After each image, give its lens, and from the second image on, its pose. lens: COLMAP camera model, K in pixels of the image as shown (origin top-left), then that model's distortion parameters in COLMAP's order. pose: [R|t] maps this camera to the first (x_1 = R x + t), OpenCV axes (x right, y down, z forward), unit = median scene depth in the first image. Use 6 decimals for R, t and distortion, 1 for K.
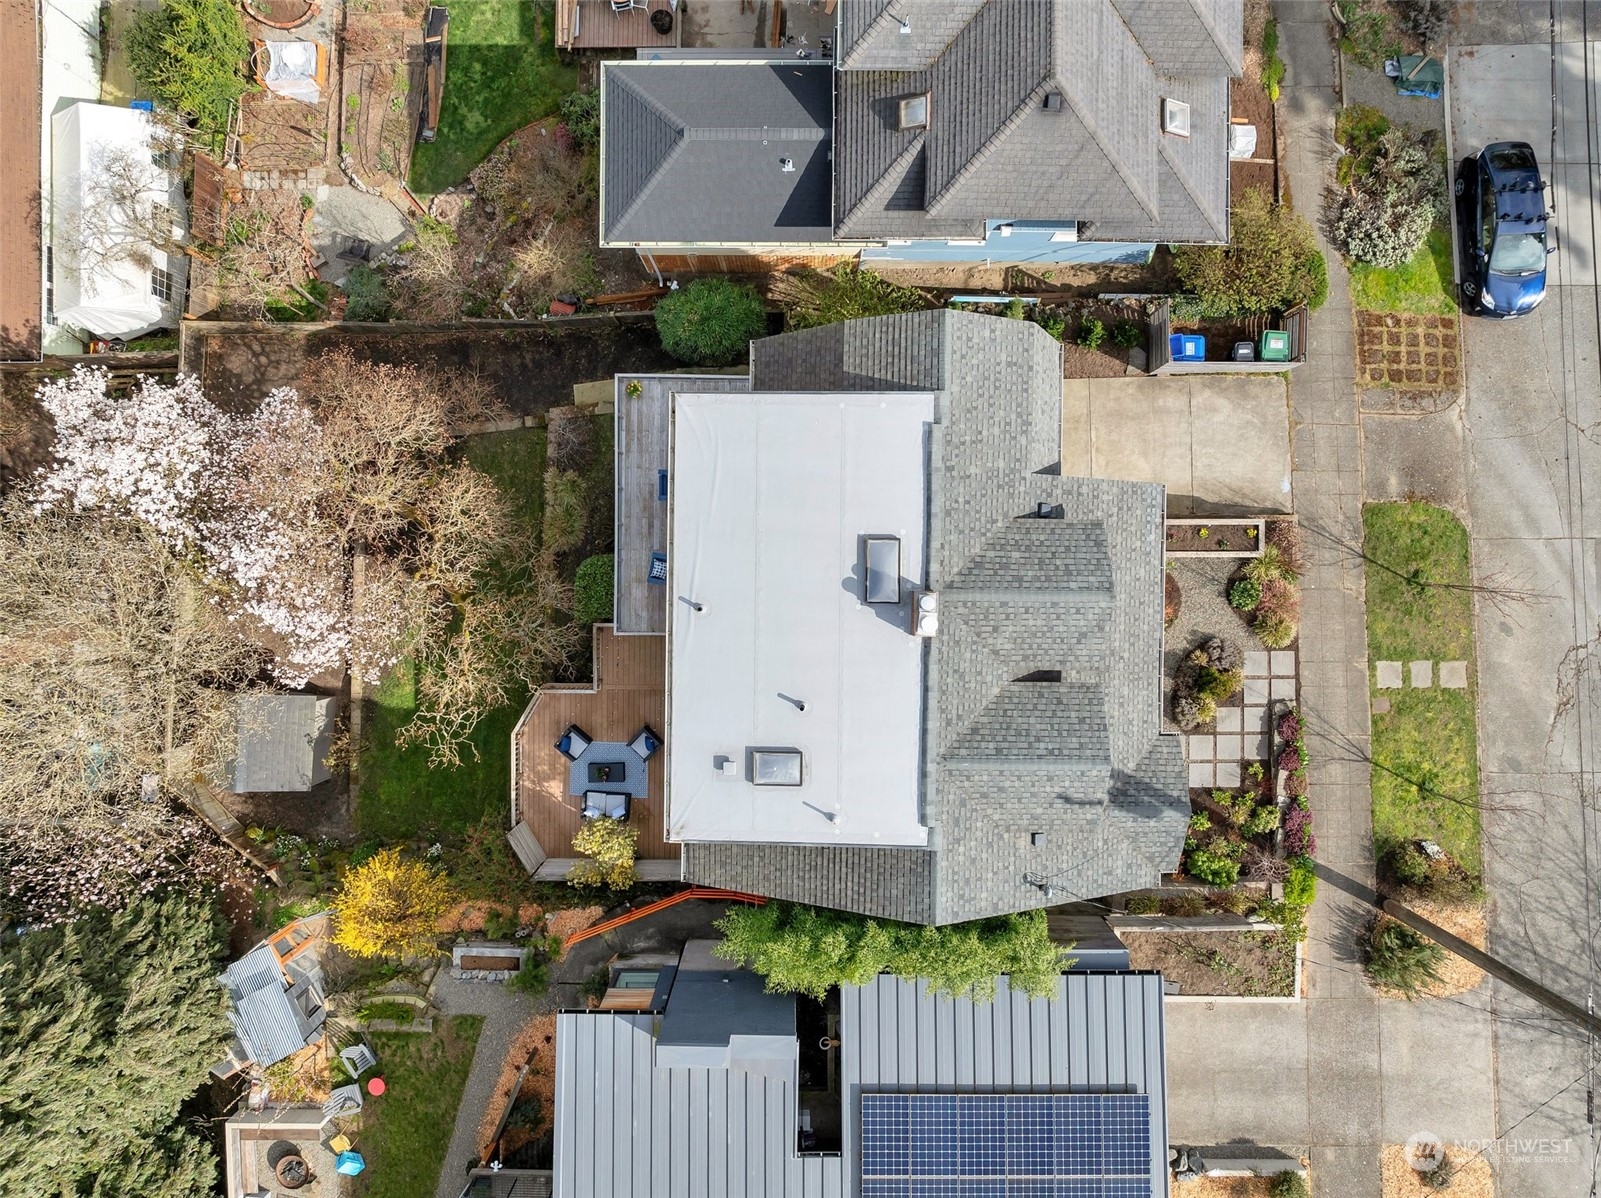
lens RADIAL K [[1149.2, 0, 800.5], [0, 1149.2, 599.0], [0, 0, 1]] dist [-0.040762, 0.002094]
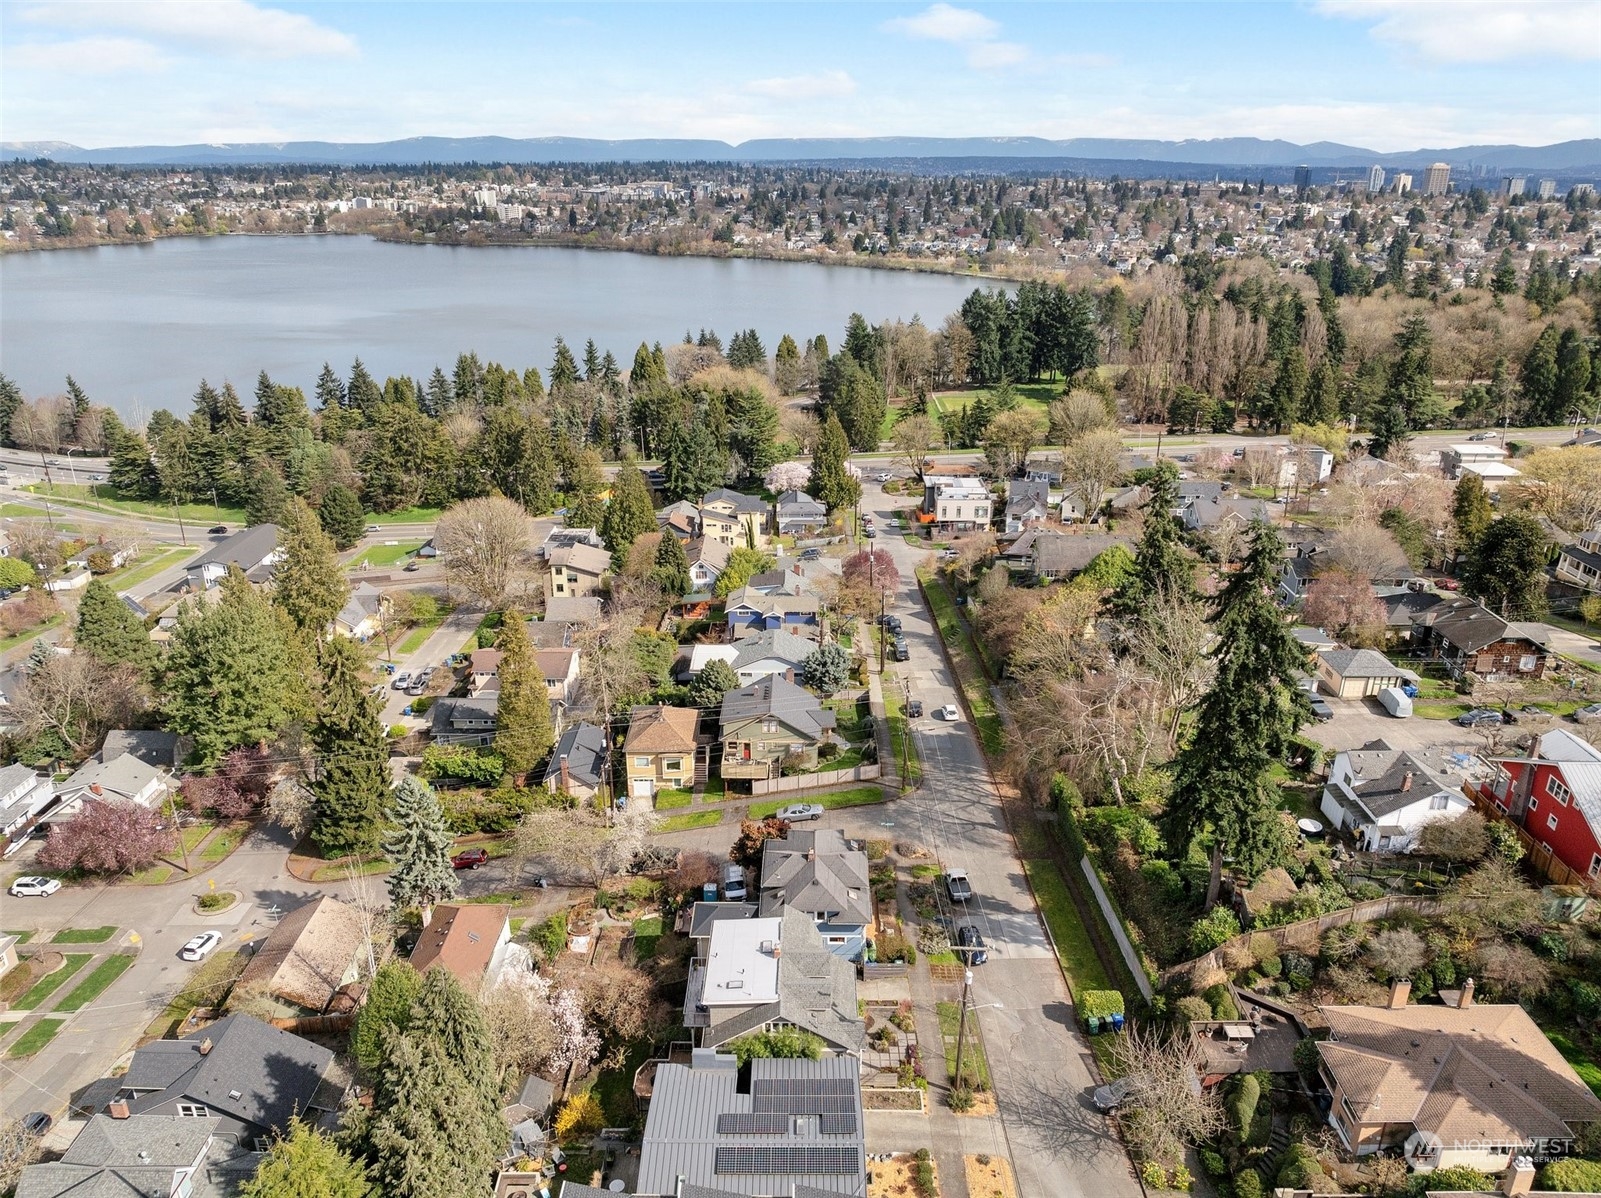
lens RADIAL K [[1149.2, 0, 800.5], [0, 1149.2, 599.0], [0, 0, 1]] dist [-0.040762, 0.002094]
pose [[0.999977, 0.006166, 0.002648, 0.132266], [0.000316, 0.350907, -0.936410, 2.457619], [-0.006703, 0.936390, 0.350897, -1.085844]]
